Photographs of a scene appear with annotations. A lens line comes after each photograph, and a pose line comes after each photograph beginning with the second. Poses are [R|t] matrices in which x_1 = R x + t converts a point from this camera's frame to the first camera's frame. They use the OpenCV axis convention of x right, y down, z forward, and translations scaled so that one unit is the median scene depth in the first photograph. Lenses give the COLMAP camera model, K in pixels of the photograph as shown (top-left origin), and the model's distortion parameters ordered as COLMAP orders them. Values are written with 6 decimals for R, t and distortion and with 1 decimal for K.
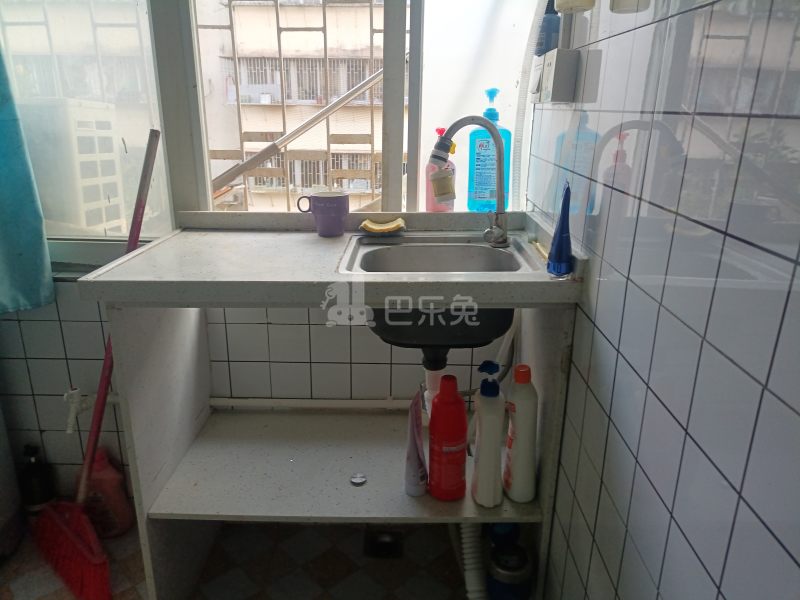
lens RADIAL K [[585.5, 0, 400.0], [0, 585.5, 300.0], [0, 0, 1]] dist [0.027373, -0.006984]
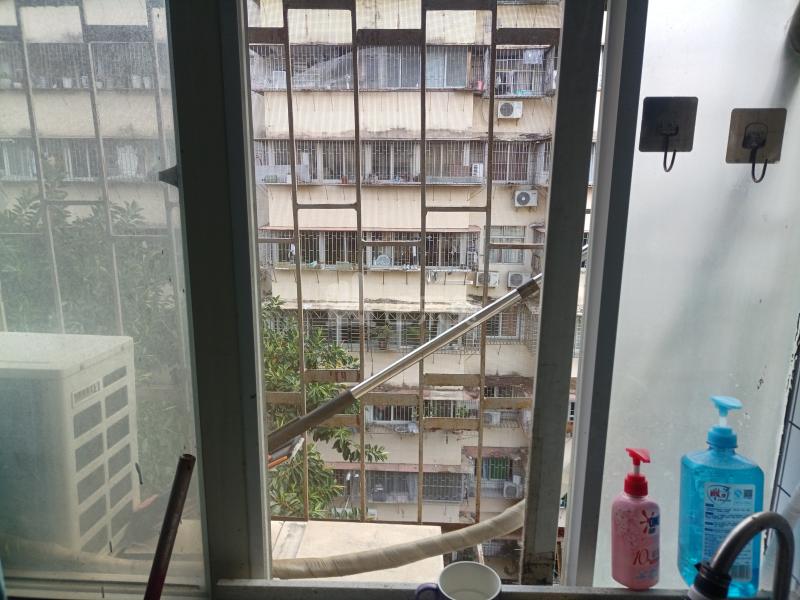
lens RADIAL K [[585.5, 0, 400.0], [0, 585.5, 300.0], [0, 0, 1]] dist [0.027373, -0.006984]
pose [[0.999526, -0.000997, -0.030786, -0.119306], [-0.002318, 0.994207, -0.107461, -0.280189], [0.030715, 0.107481, 0.993733, 0.255060]]
